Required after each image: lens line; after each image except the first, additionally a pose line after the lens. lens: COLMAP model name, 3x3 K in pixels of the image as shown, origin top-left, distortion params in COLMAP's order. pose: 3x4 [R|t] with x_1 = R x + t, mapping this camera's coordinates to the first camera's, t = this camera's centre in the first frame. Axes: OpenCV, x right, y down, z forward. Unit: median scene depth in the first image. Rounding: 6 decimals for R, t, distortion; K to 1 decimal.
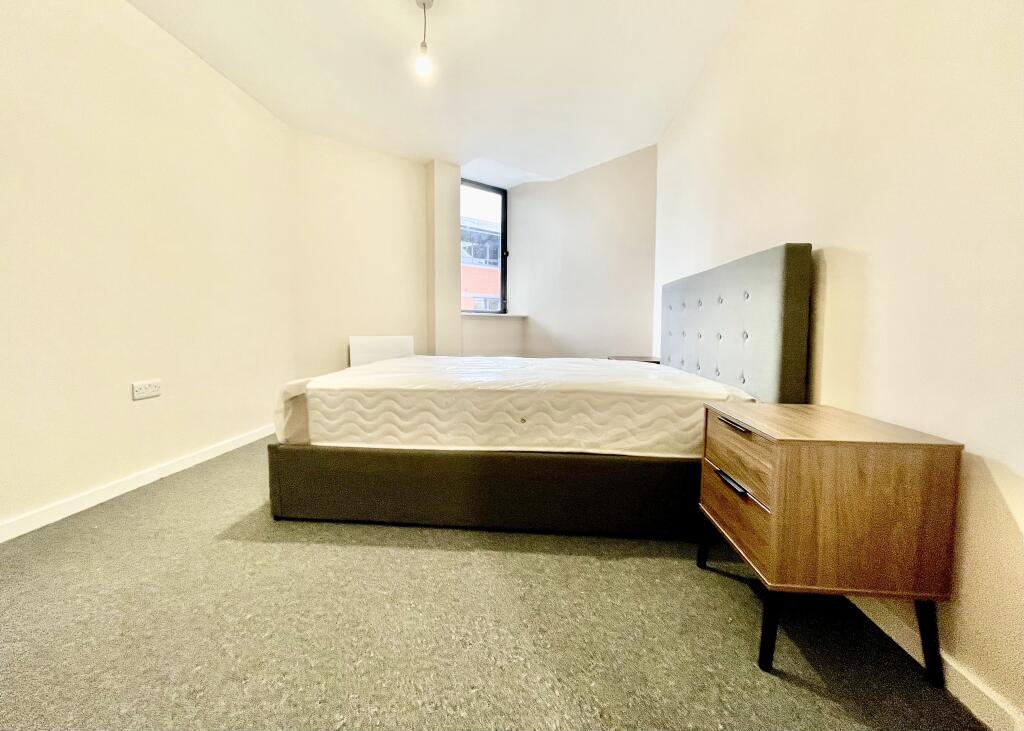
lens RADIAL K [[413.2, 0, 504.1], [0, 413.2, 349.5], [0, 0, 1]] dist [-0.001255, 0.000387]
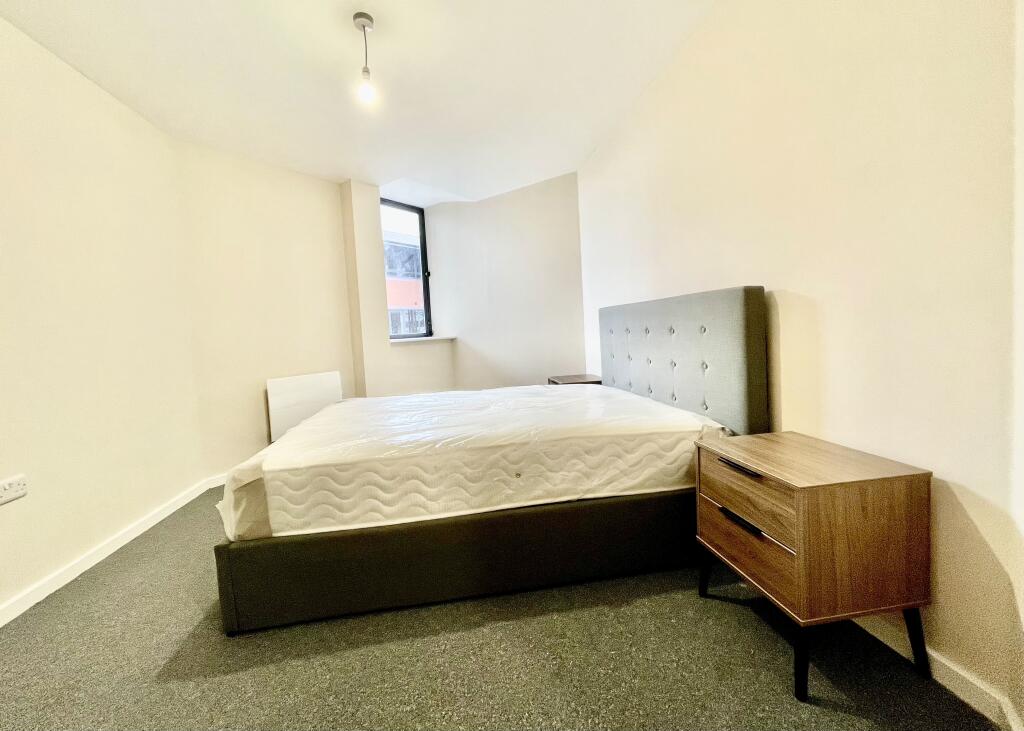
lens RADIAL K [[413.2, 0, 504.1], [0, 413.2, 349.5], [0, 0, 1]] dist [-0.001255, 0.000387]
pose [[0.969538, -0.070349, 0.234622, -0.195092], [0.073771, 0.997258, -0.005828, -0.118483], [-0.233569, 0.022959, 0.972069, 0.069830]]
